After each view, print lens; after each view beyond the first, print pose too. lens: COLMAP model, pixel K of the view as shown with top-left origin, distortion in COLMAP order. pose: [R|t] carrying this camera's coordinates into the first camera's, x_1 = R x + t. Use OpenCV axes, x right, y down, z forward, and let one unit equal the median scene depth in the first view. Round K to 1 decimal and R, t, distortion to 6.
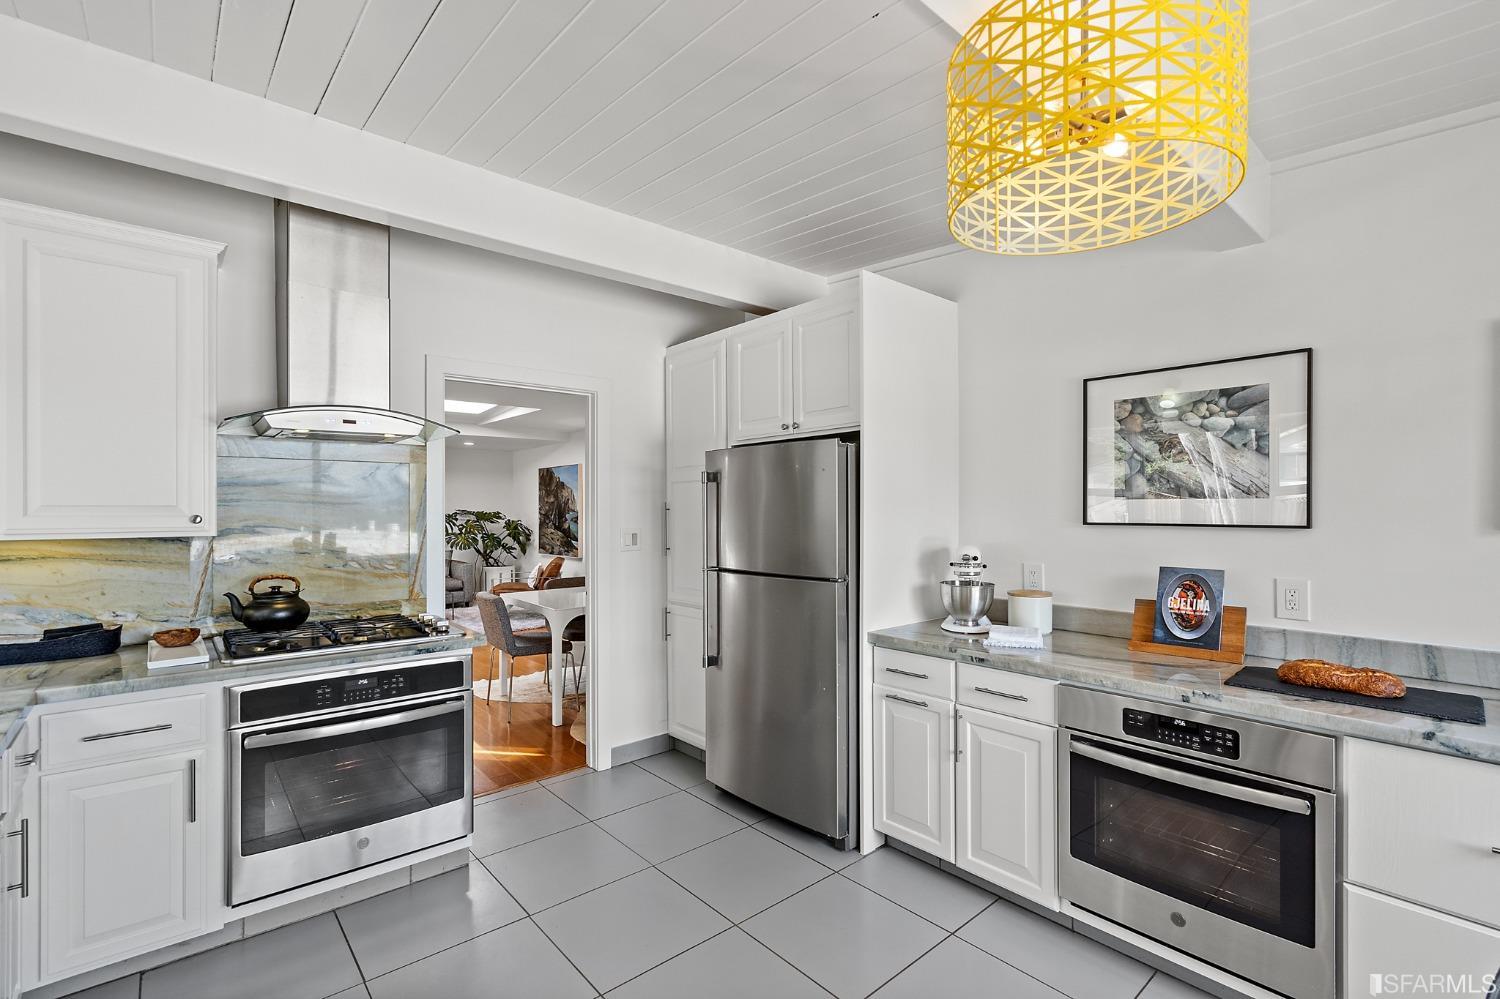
lens RADIAL K [[679.3, 0, 744.3], [0, 679.3, 504.6], [0, 0, 1]] dist [-0.003027, -0.000161]
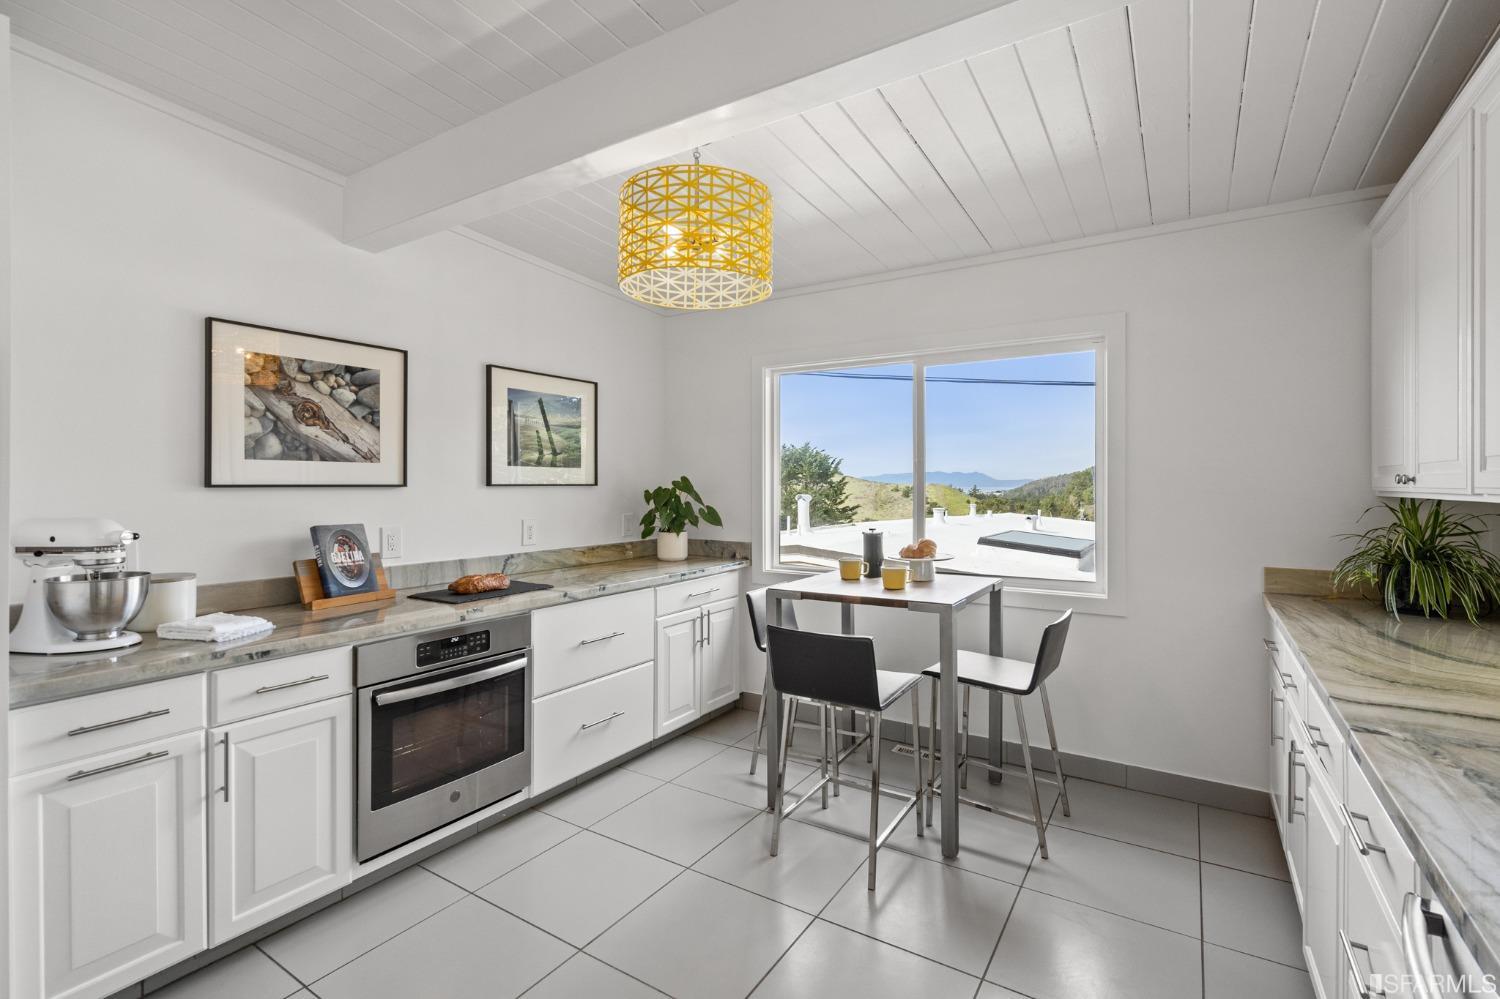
lens RADIAL K [[688.1, 0, 744.9], [0, 688.1, 488.4], [0, 0, 1]] dist [-0.001919, 0.000178]
pose [[-0.282234, -0.004048, 0.959337, -0.592439], [-0.004284, 0.999986, 0.002959, 0.028983], [-0.959336, -0.003274, -0.282247, 0.685990]]
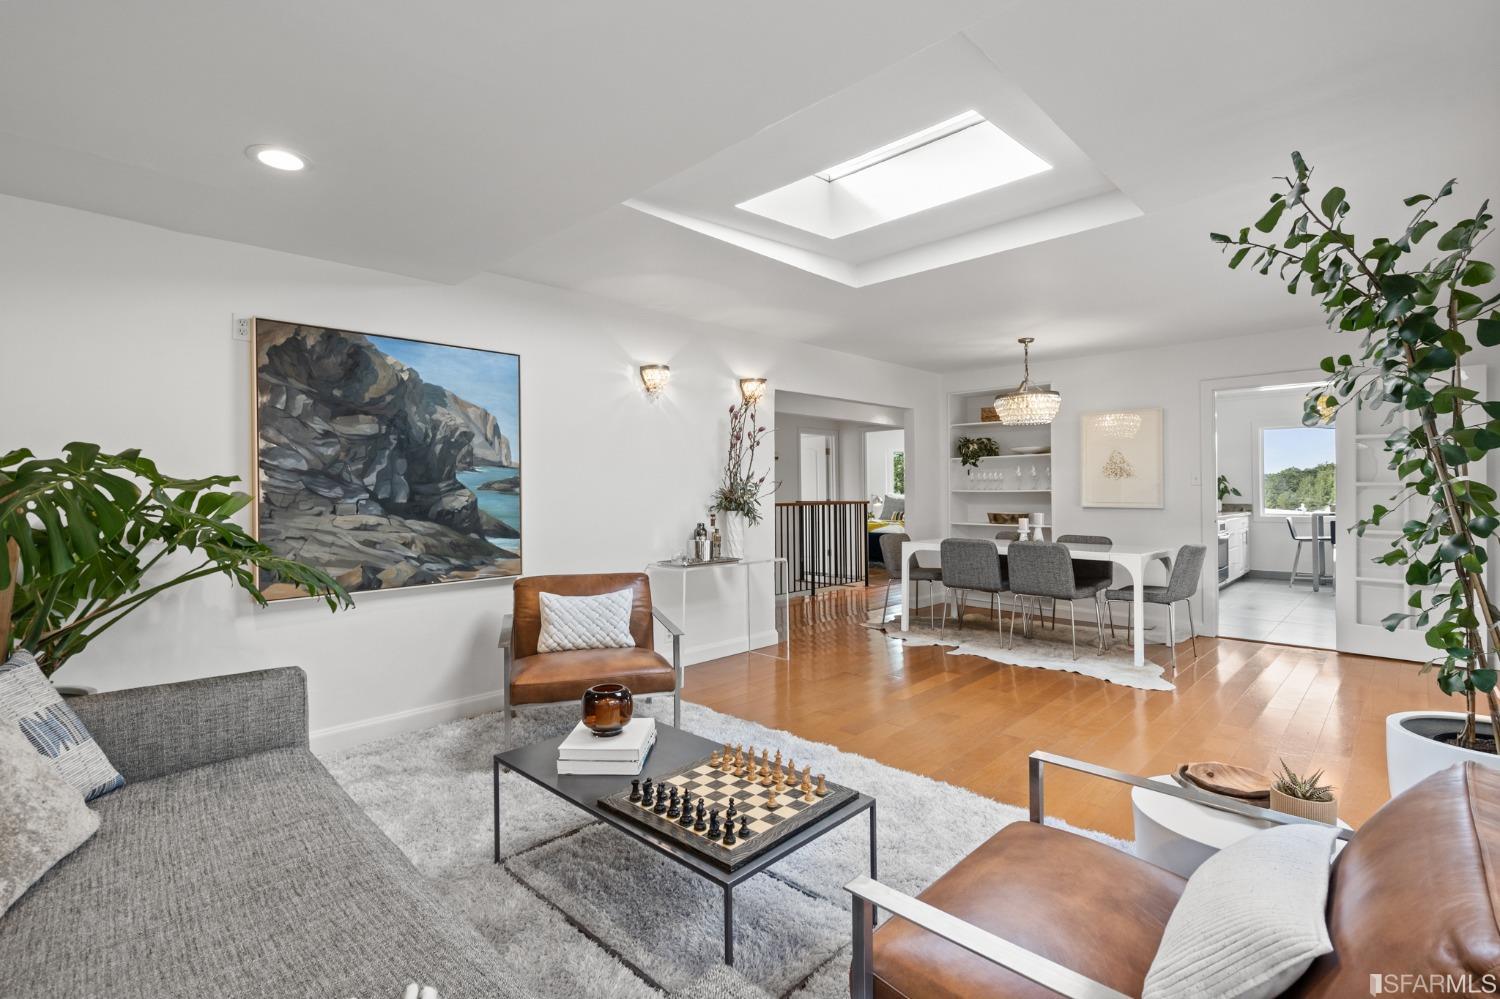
lens RADIAL K [[688.1, 0, 744.9], [0, 688.1, 488.4], [0, 0, 1]] dist [-0.001919, 0.000178]
pose [[-0.086308, 0.009603, 0.996222, -2.614092], [0.004058, 0.999949, -0.009287, 0.108523], [-0.996260, 0.003241, -0.086343, 3.430392]]
